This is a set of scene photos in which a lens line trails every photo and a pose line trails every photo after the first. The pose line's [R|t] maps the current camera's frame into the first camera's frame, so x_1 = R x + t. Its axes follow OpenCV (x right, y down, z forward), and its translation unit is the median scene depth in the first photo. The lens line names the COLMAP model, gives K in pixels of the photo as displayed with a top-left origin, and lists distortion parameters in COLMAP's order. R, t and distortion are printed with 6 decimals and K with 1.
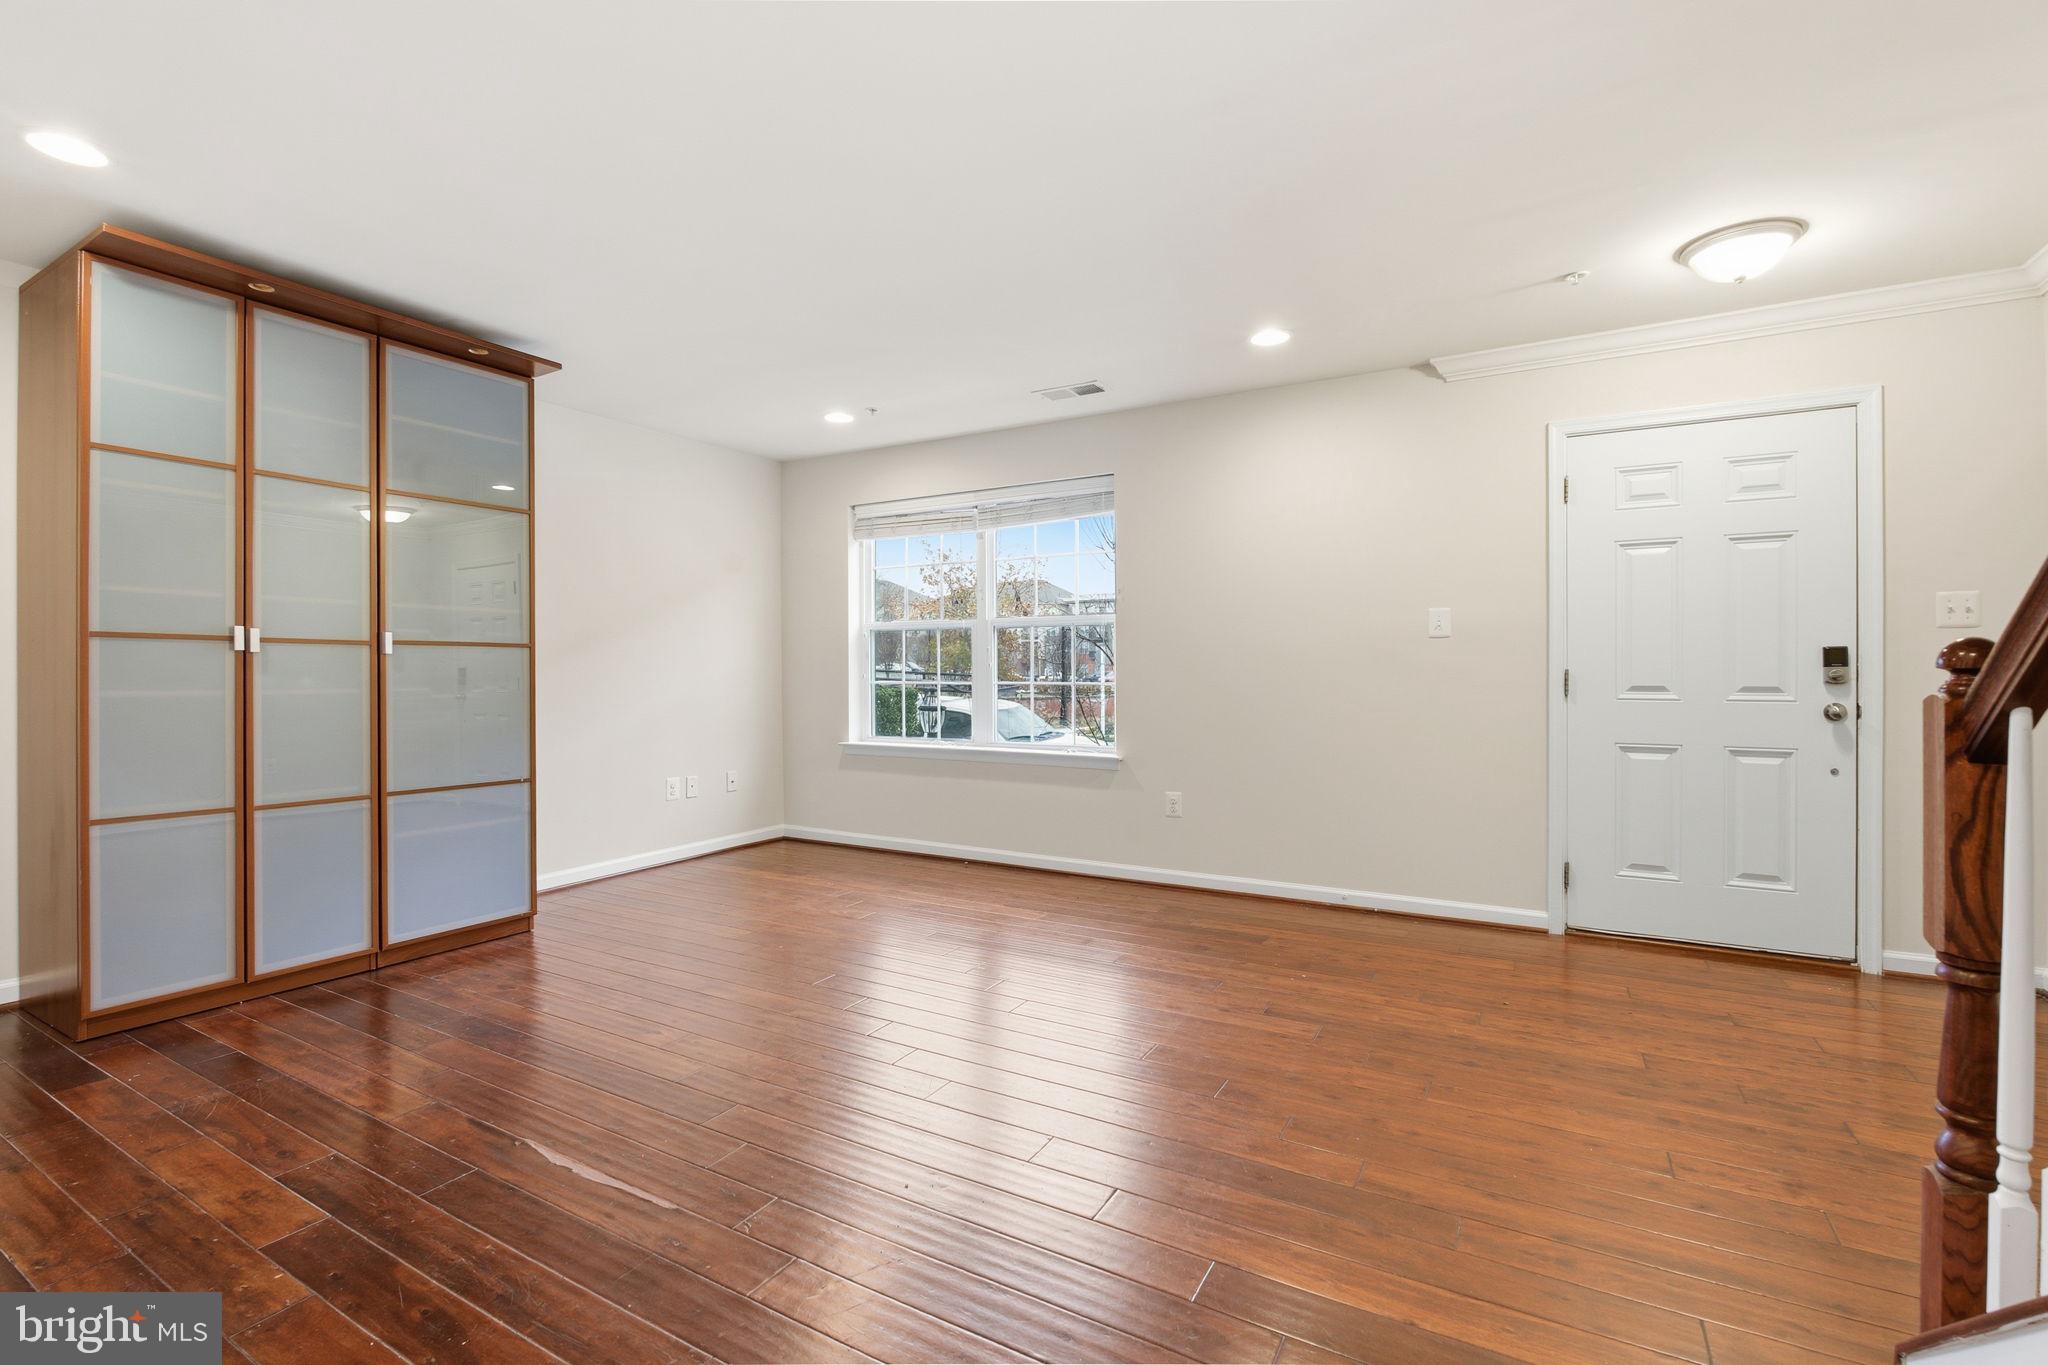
lens RADIAL K [[917.6, 0, 1008.1], [0, 917.6, 681.2], [0, 0, 1]] dist [-0.014354, -0.000527]
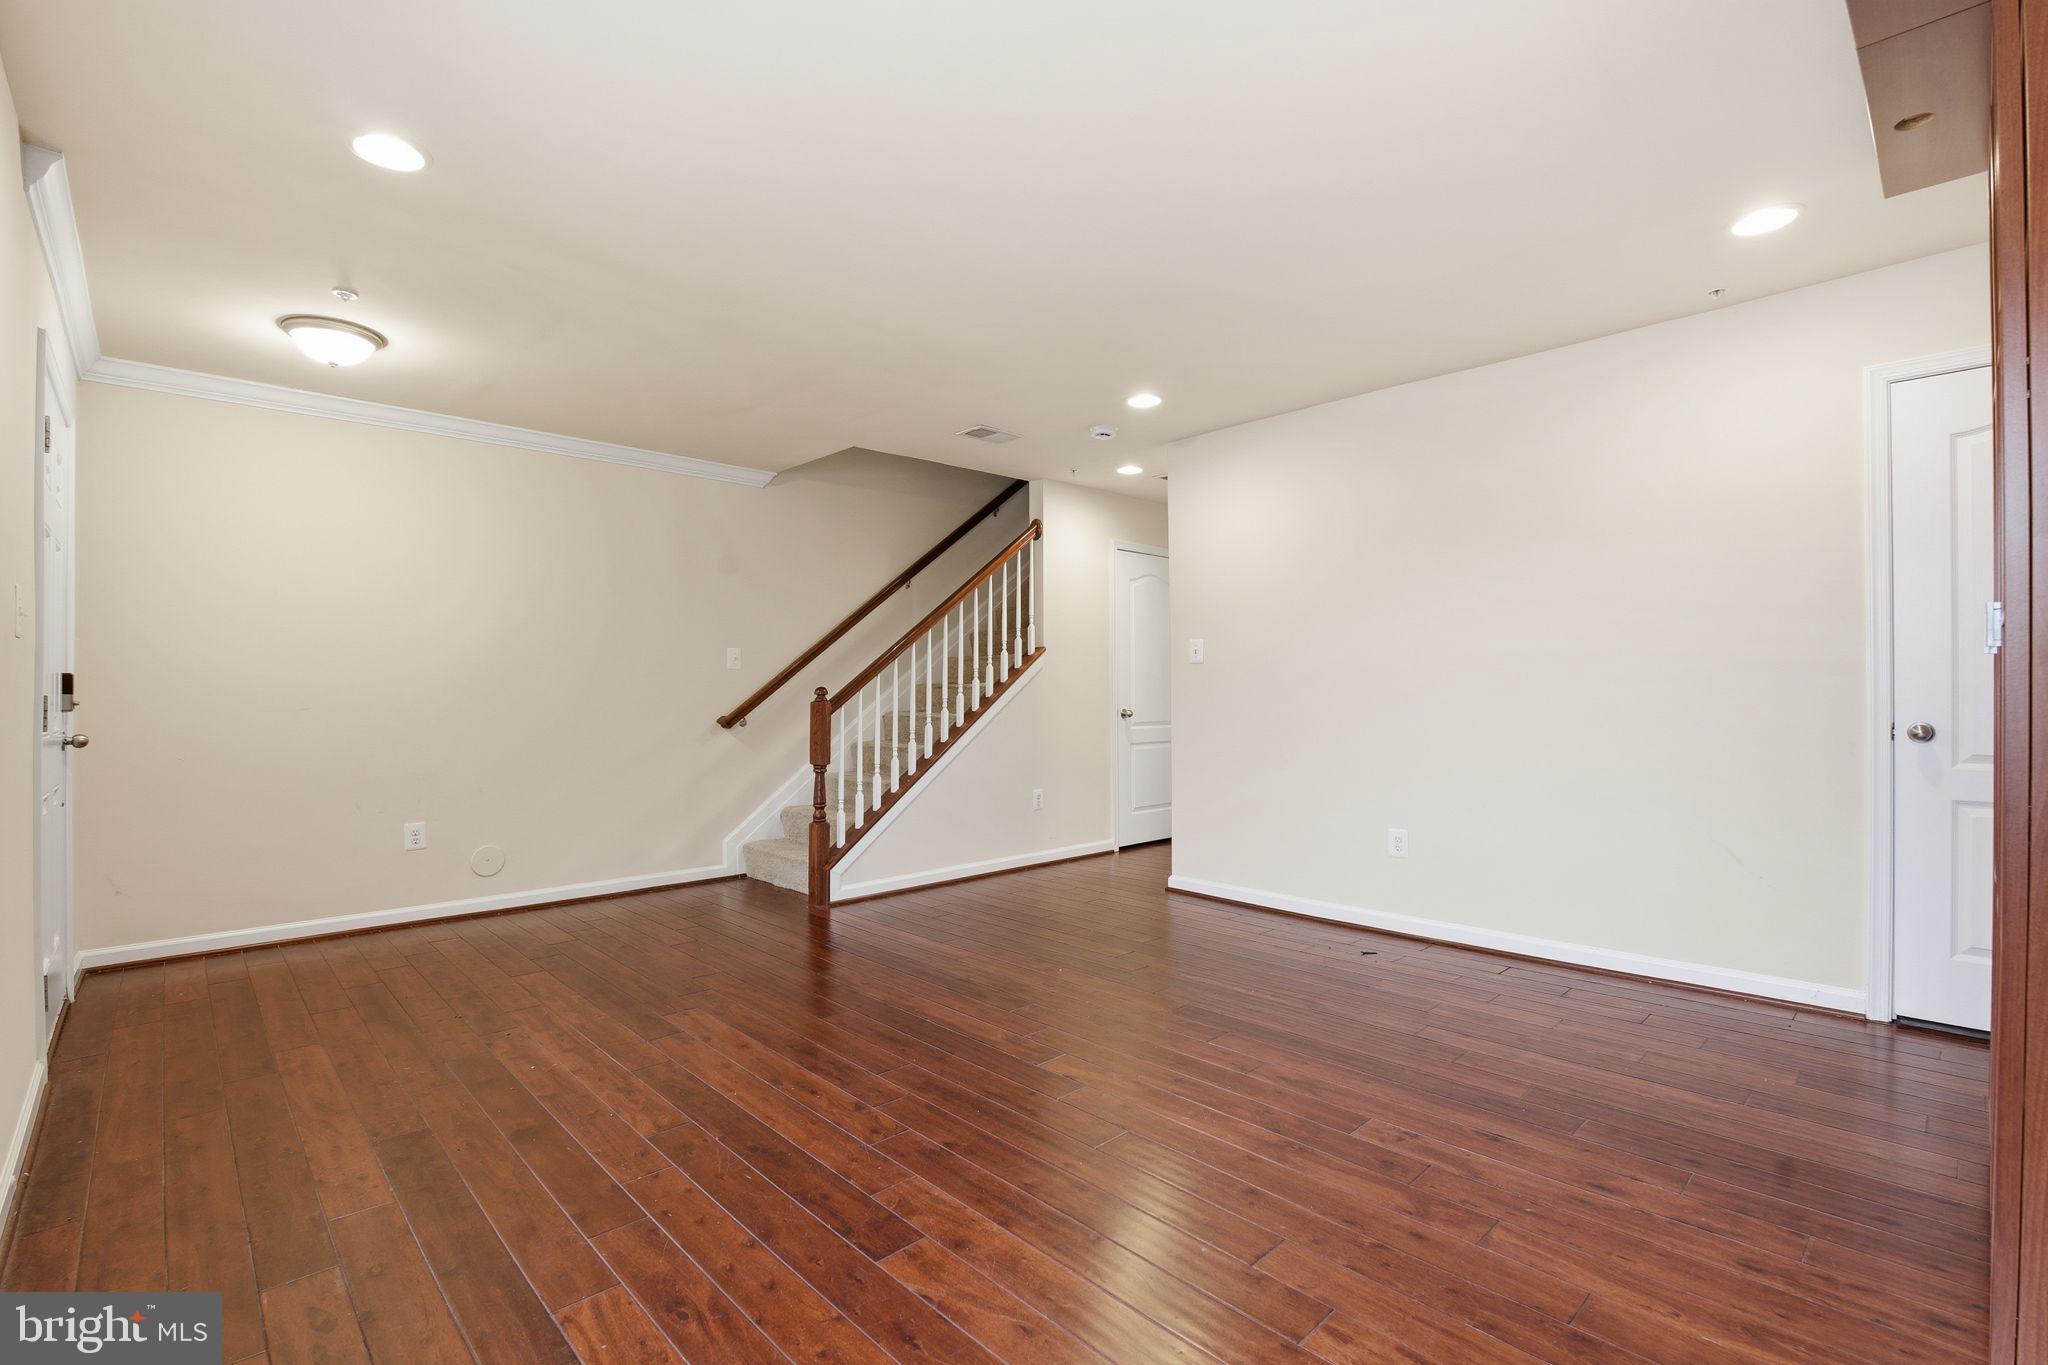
lens RADIAL K [[917.6, 0, 1018.9], [0, 917.6, 686.5], [0, 0, 1]] dist [-0.014354, -0.000527]
pose [[-0.962716, 0.009895, 0.270334, -0.314685], [0.009757, 0.999951, -0.001854, -0.011244], [-0.270339, 0.000853, -0.962765, 1.655306]]
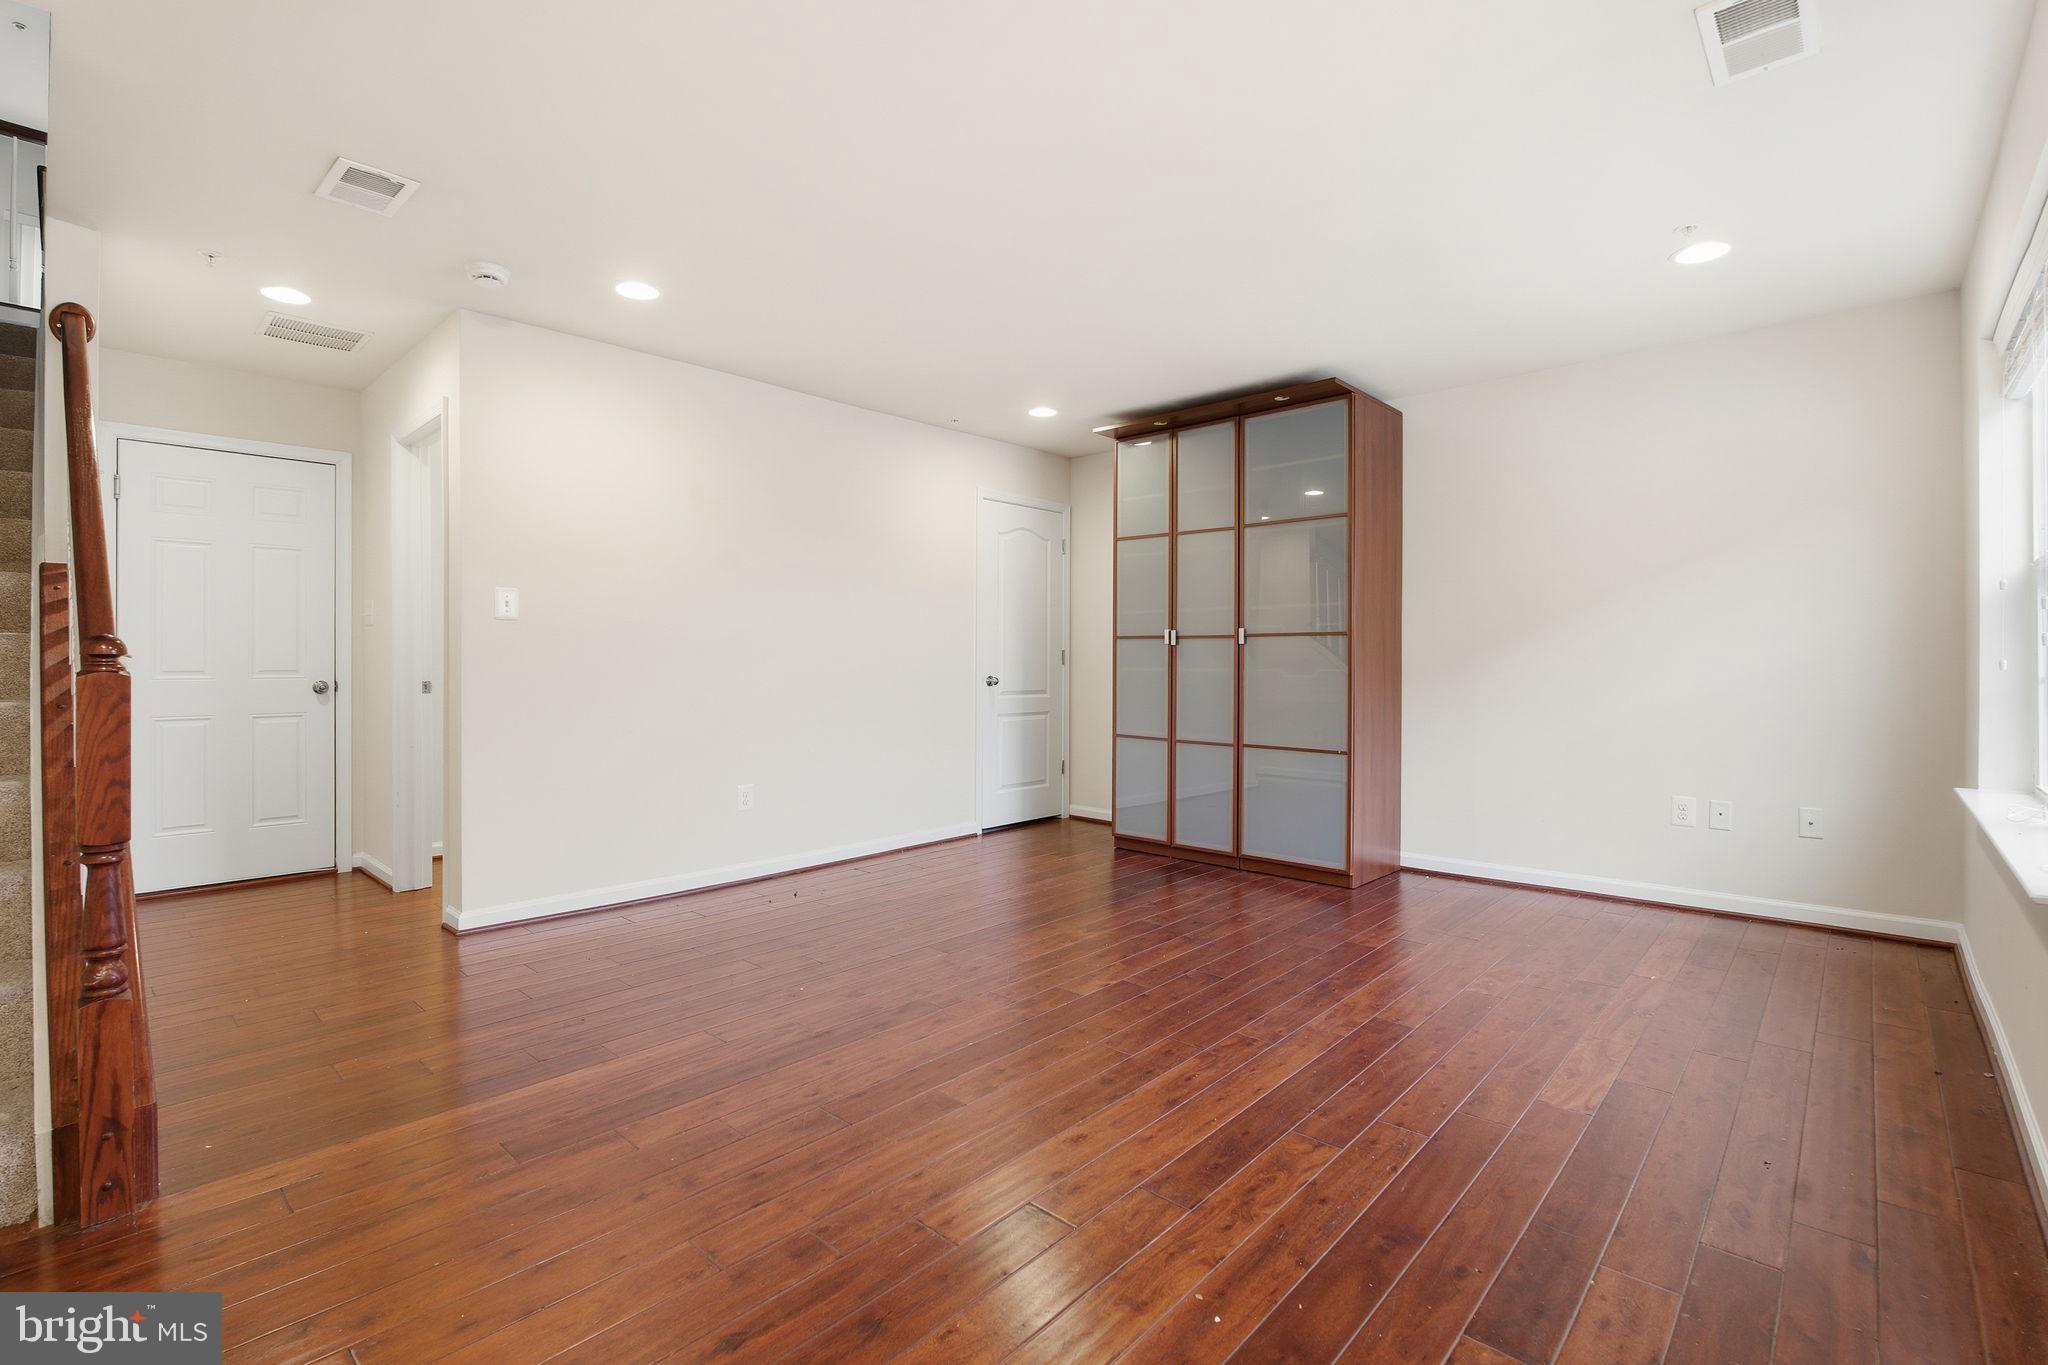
lens RADIAL K [[917.6, 0, 1010.5], [0, 917.6, 673.9], [0, 0, 1]] dist [-0.014354, -0.000527]
pose [[-0.214004, 0.016459, -0.976694, 0.779477], [-0.008391, 0.999790, 0.018686, -0.007967], [0.976797, 0.012194, -0.213821, 0.986708]]
